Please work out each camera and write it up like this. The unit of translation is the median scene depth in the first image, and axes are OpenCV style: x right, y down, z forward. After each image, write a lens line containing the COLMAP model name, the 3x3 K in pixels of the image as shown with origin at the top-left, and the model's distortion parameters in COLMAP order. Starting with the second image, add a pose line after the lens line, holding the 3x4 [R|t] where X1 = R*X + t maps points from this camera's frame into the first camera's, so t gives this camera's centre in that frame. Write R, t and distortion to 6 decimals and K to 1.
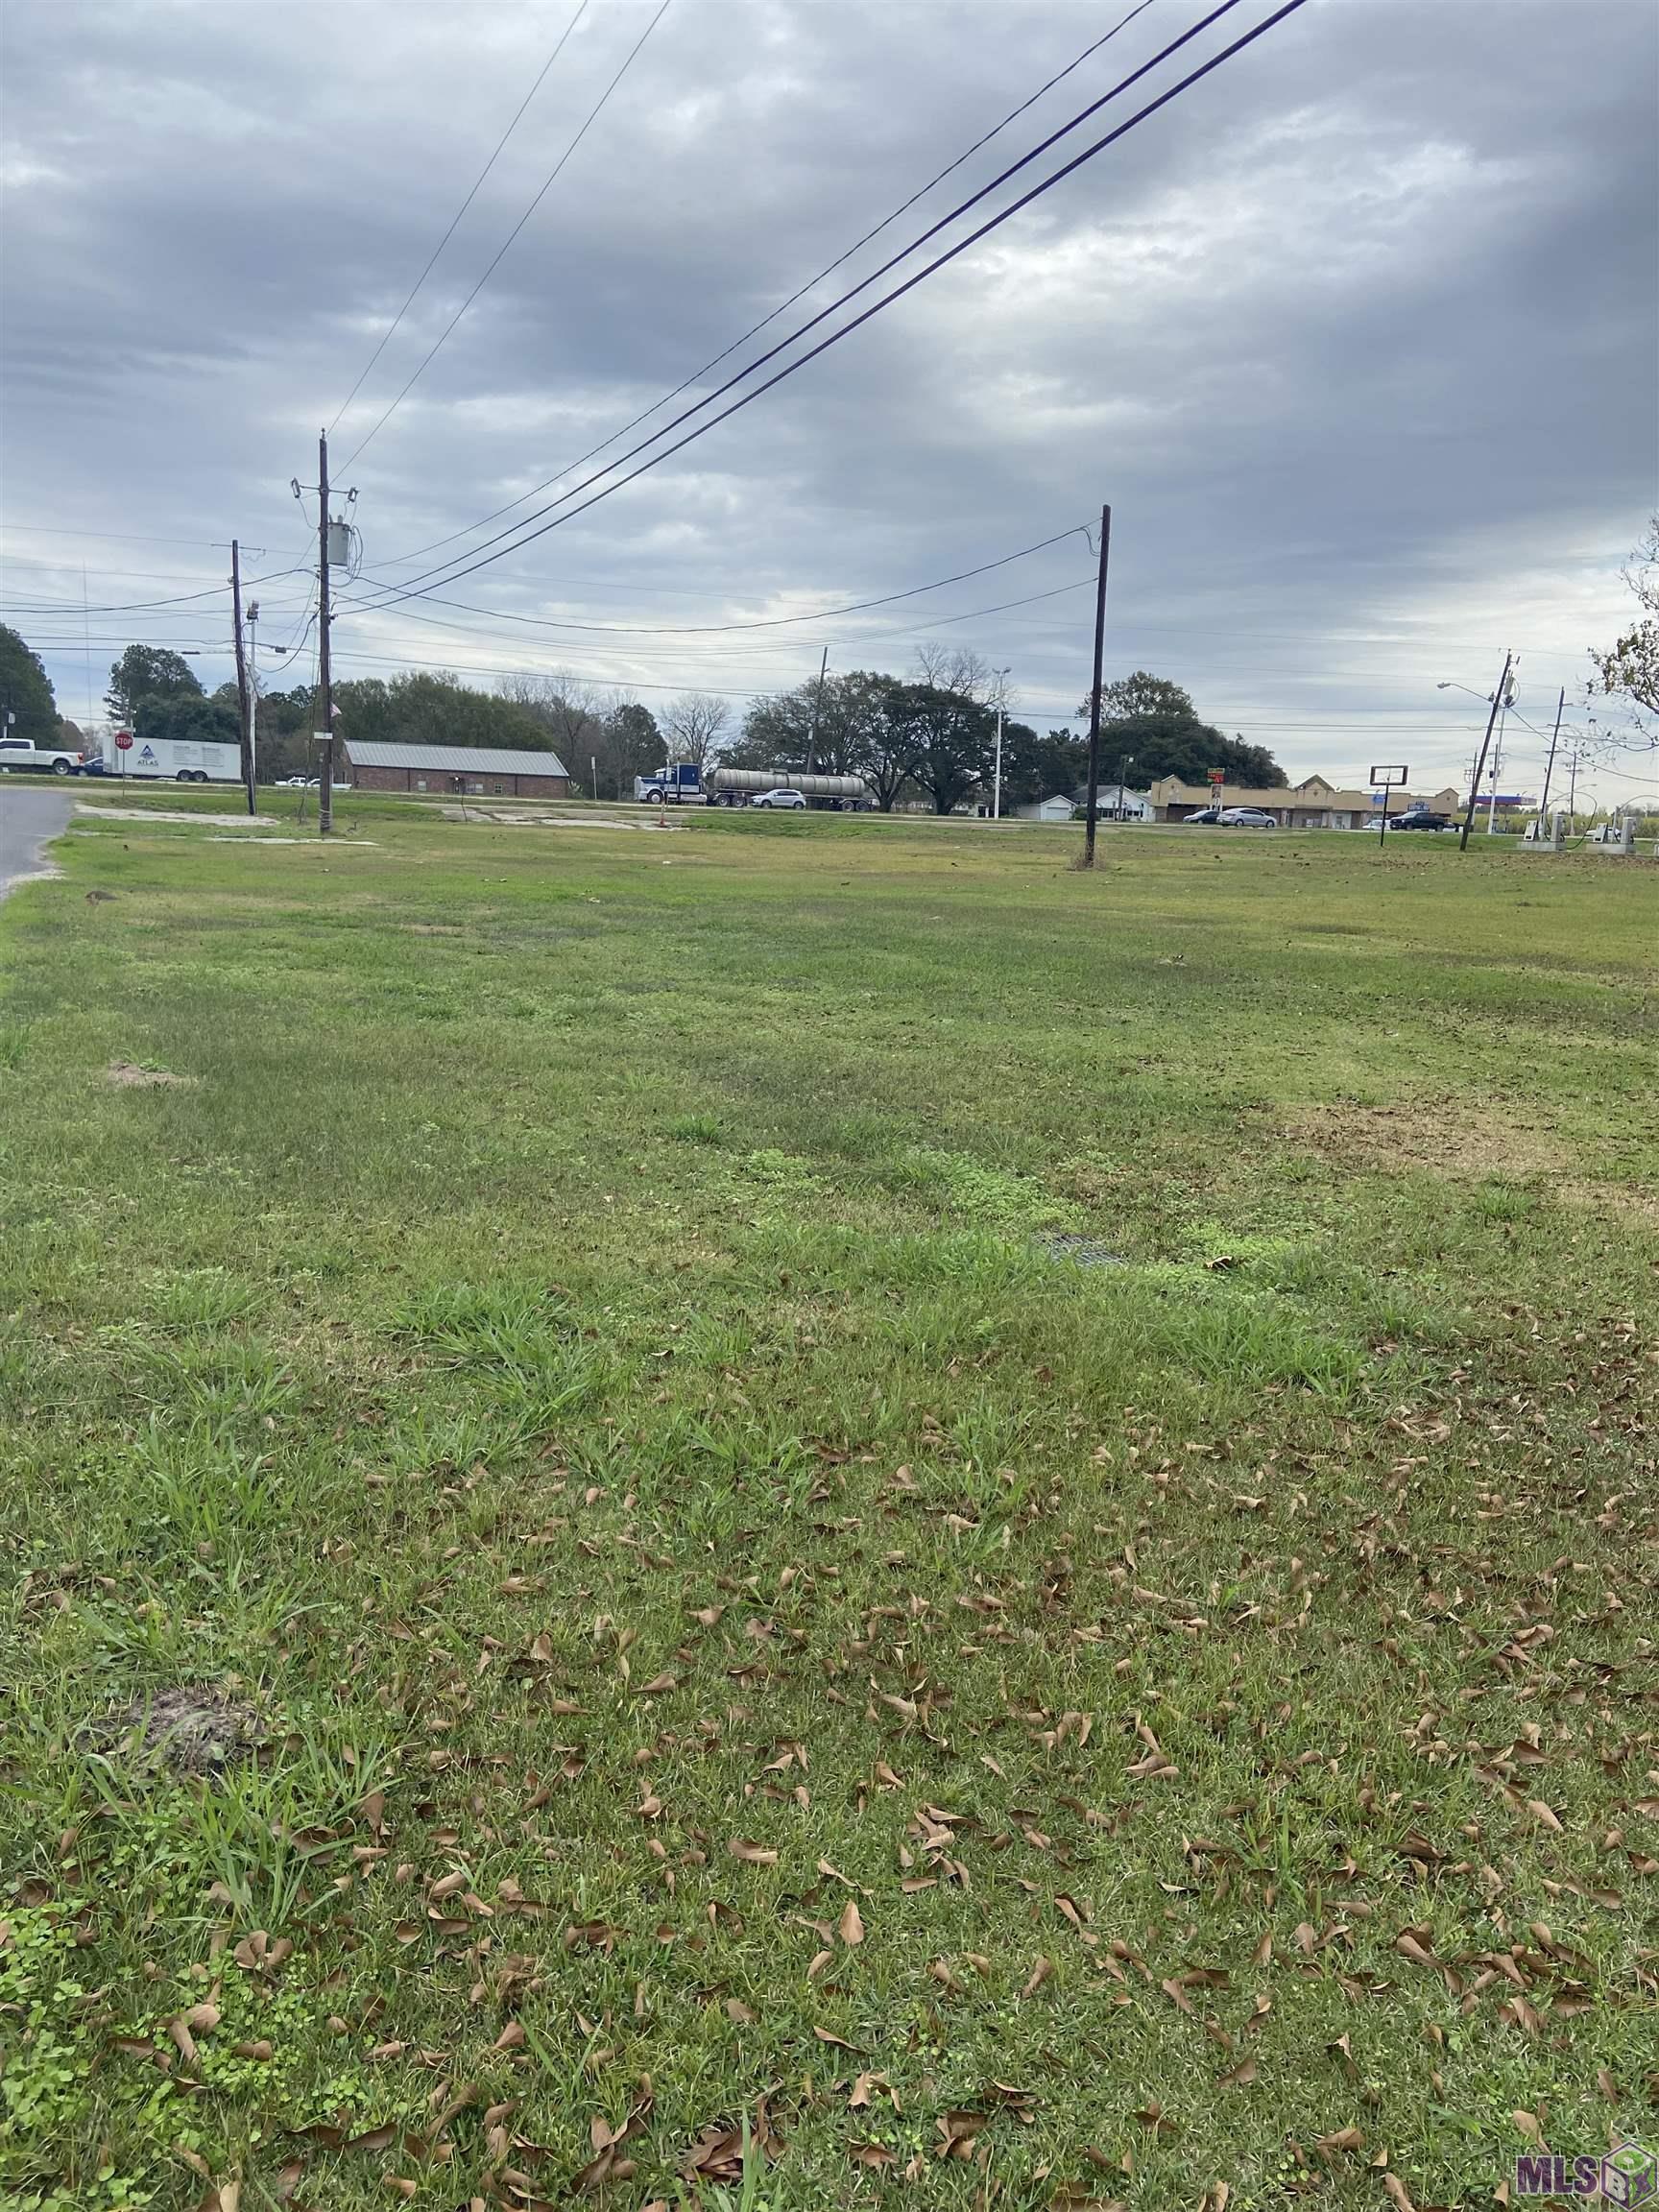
lens RADIAL K [[1649.1, 0, 840.3], [0, 1649.1, 1100.4], [0, 0, 1]] dist [0.127530, -0.158202]
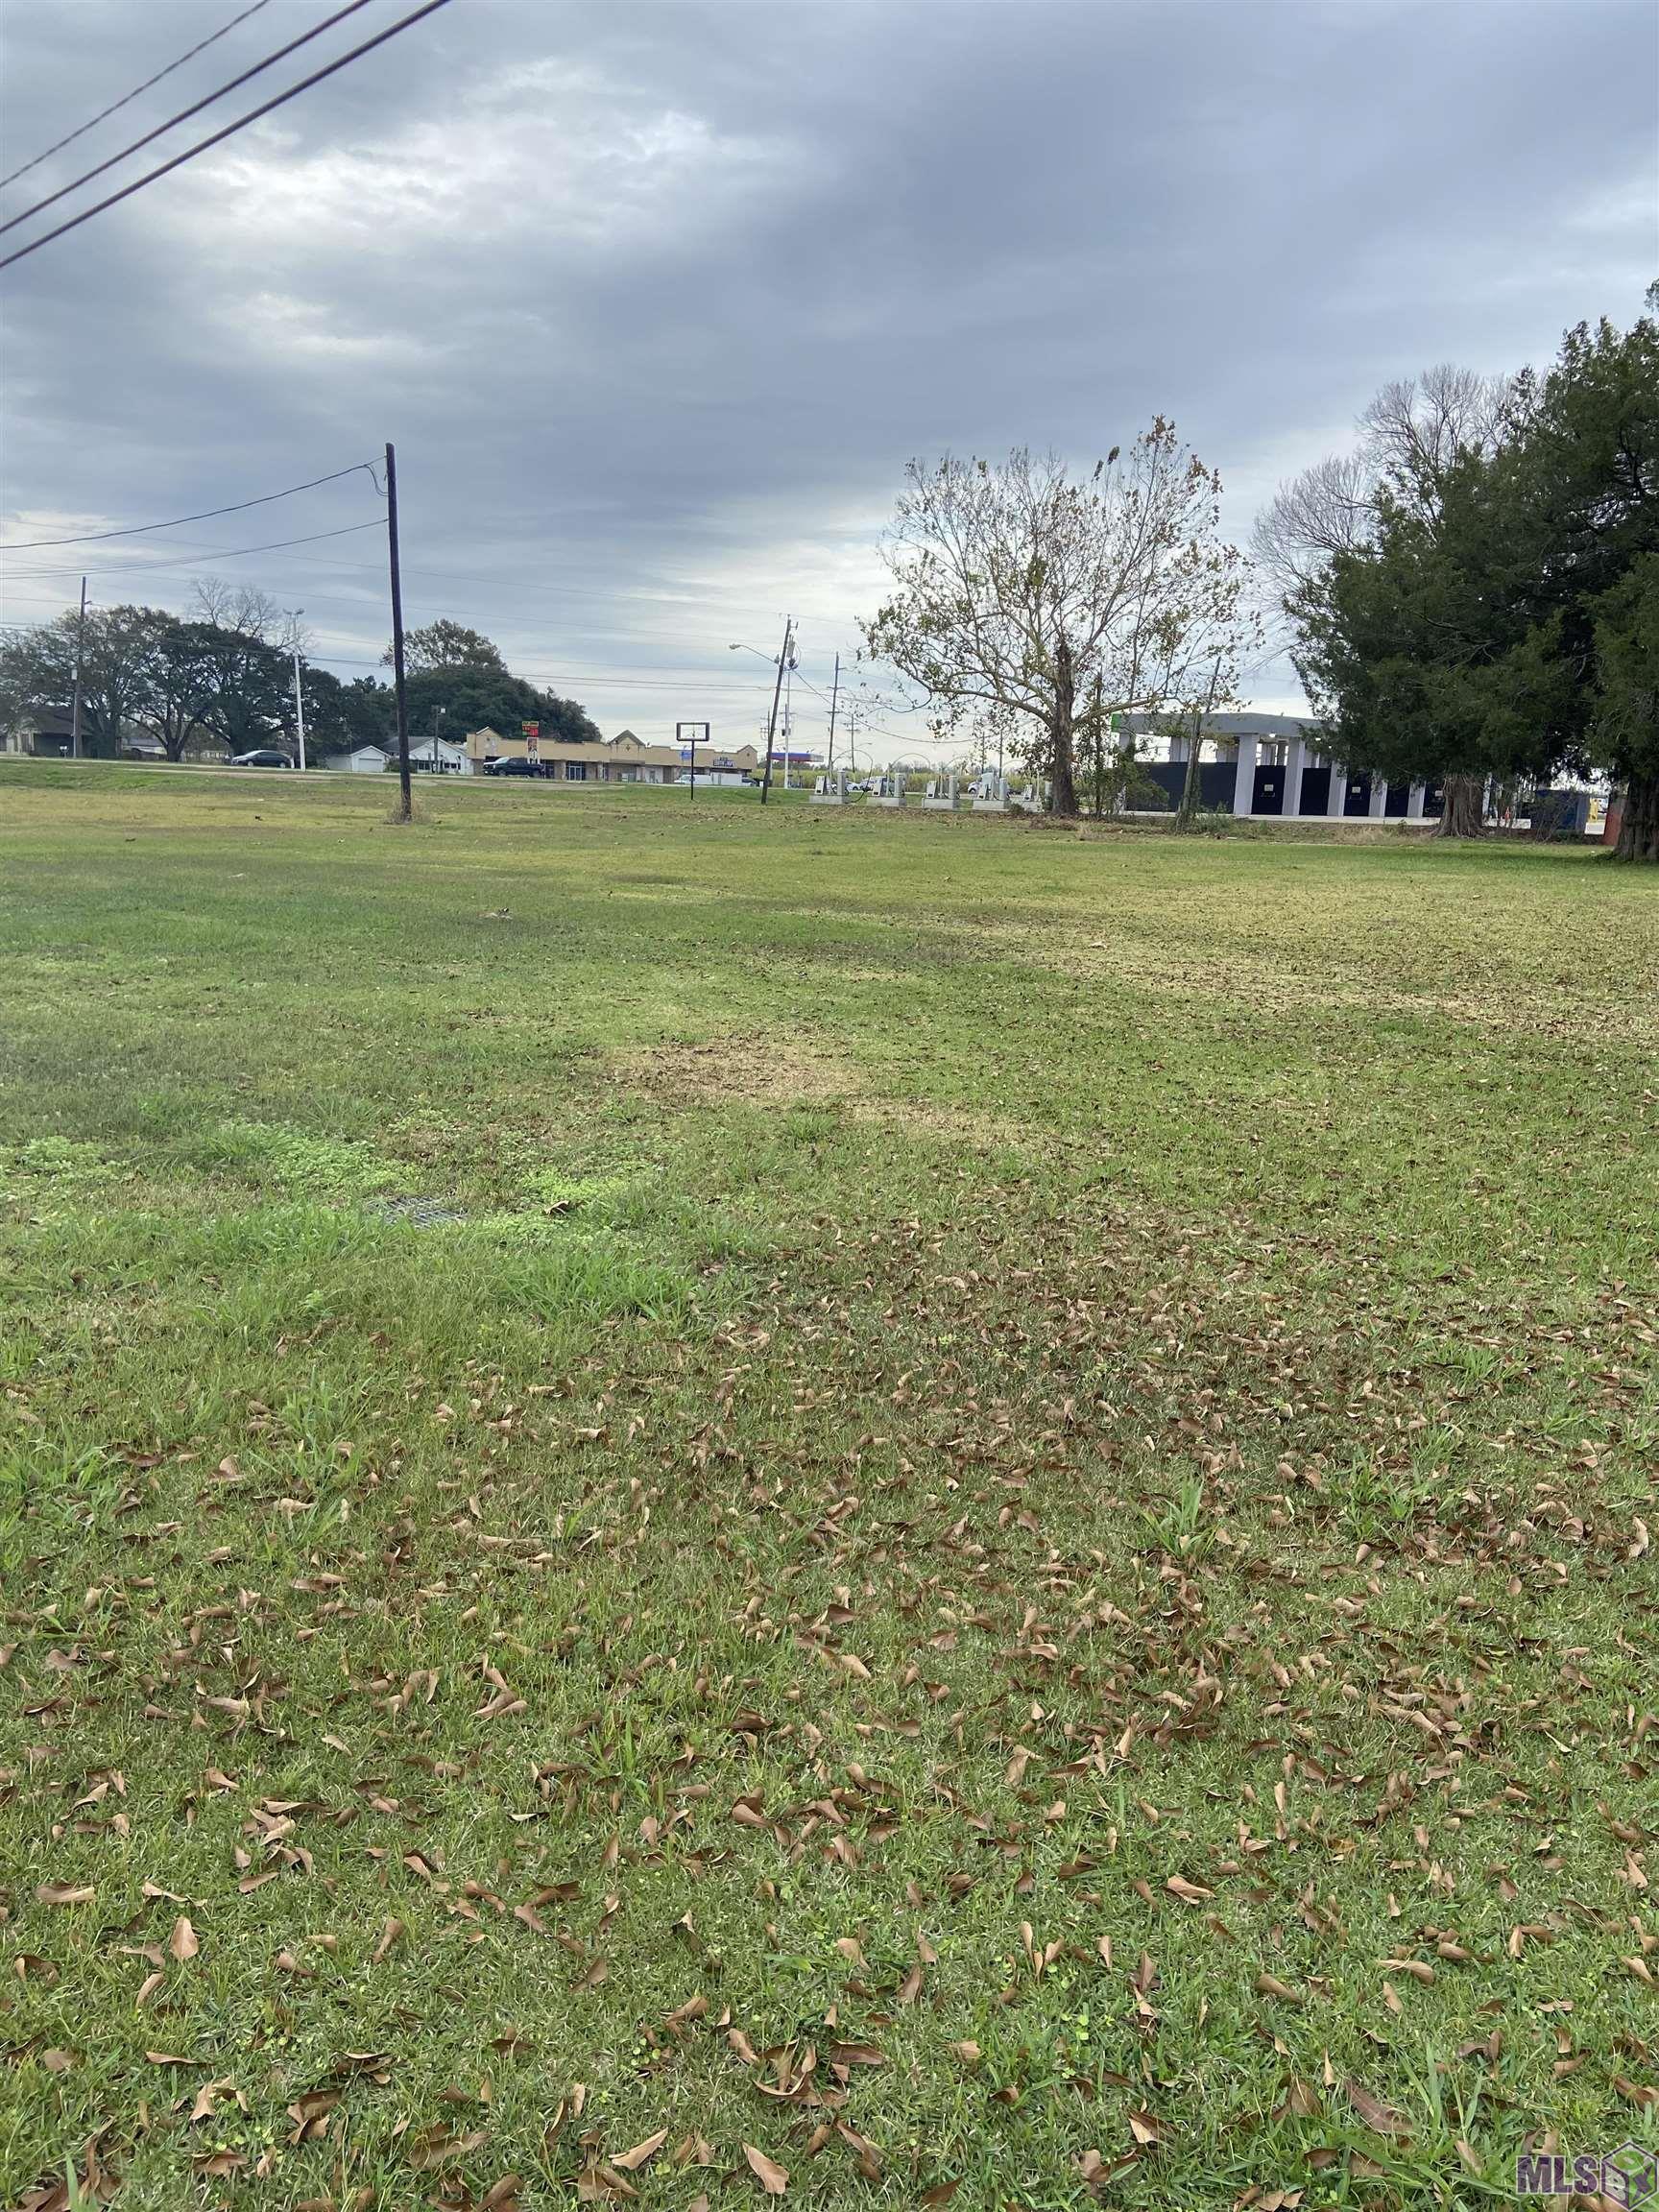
lens RADIAL K [[1649.1, 0, 840.3], [0, 1649.1, 1100.4], [0, 0, 1]] dist [0.127530, -0.158202]
pose [[0.923194, -0.079354, 0.376053, 0.017109], [0.069322, 0.996786, 0.040157, 0.004693], [-0.378031, -0.011004, 0.925728, -0.007160]]
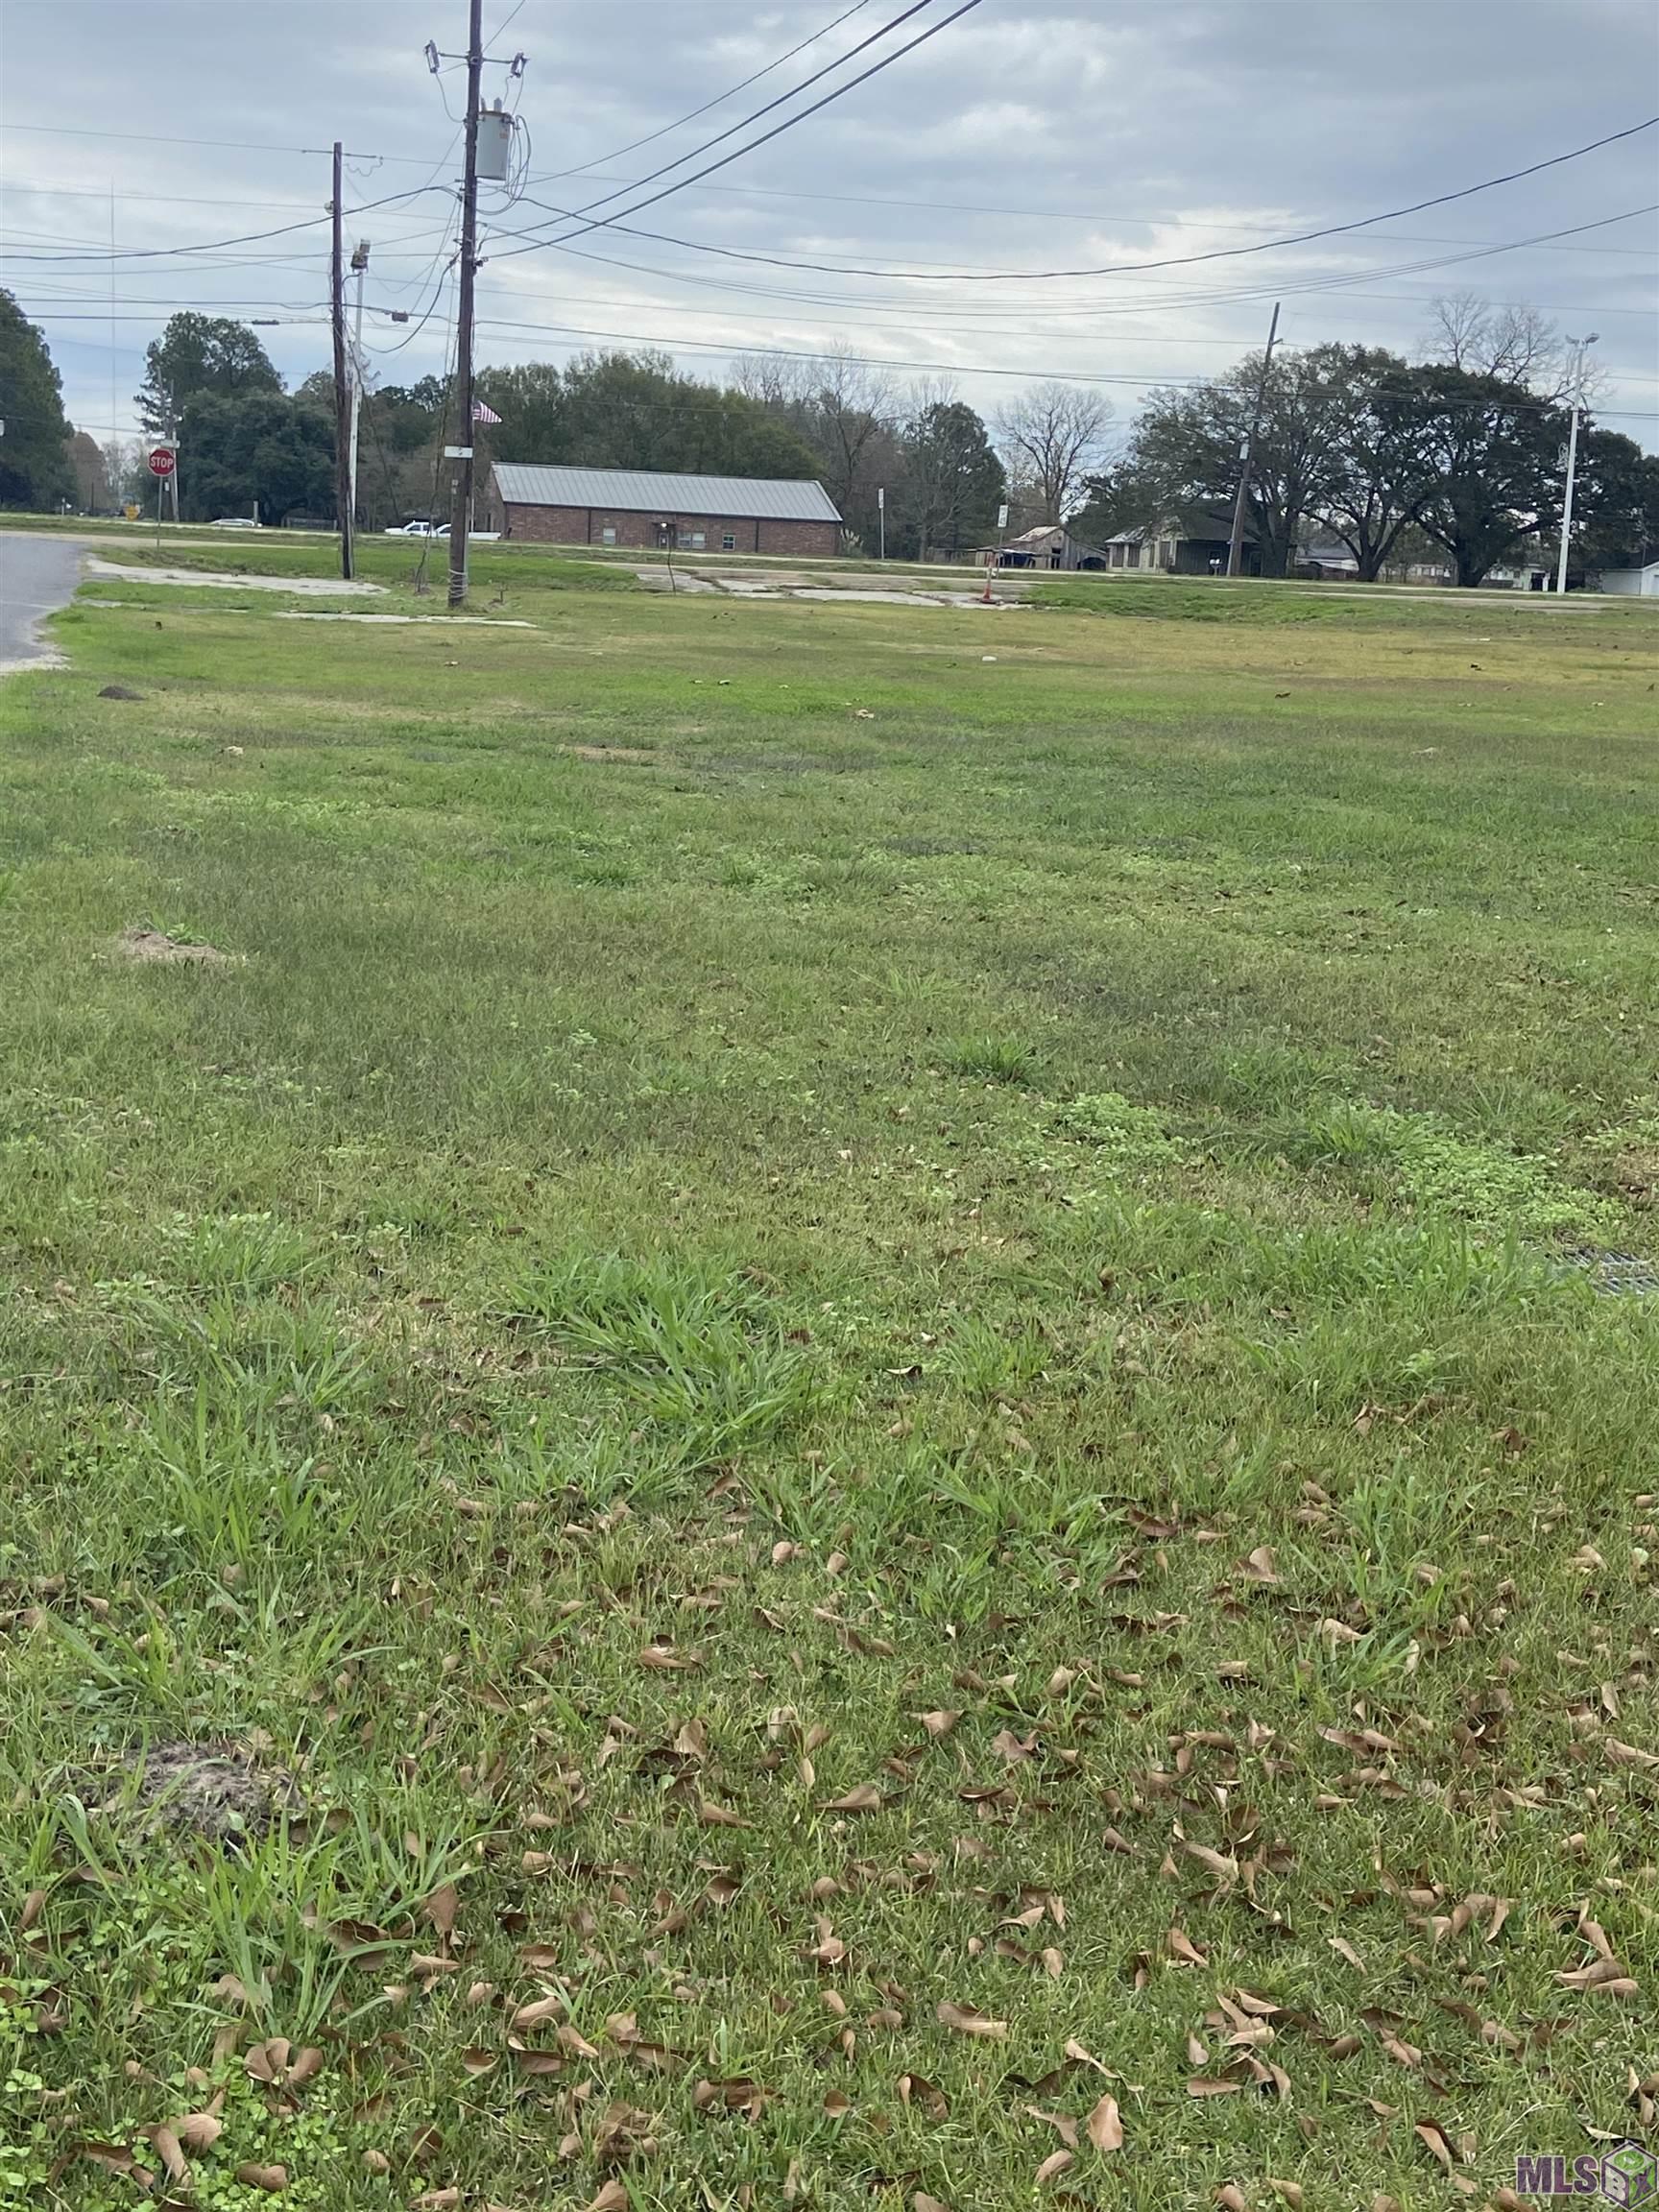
lens RADIAL K [[2780.6, 0, 856.8], [0, 2780.6, 1104.6], [0, 0, 1]] dist [0.114726, -0.090052]
pose [[0.987524, 0.038044, -0.152805, 0.041394], [-0.036691, 0.999259, 0.011667, 0.040789], [0.153136, -0.005915, 0.988187, -0.091221]]
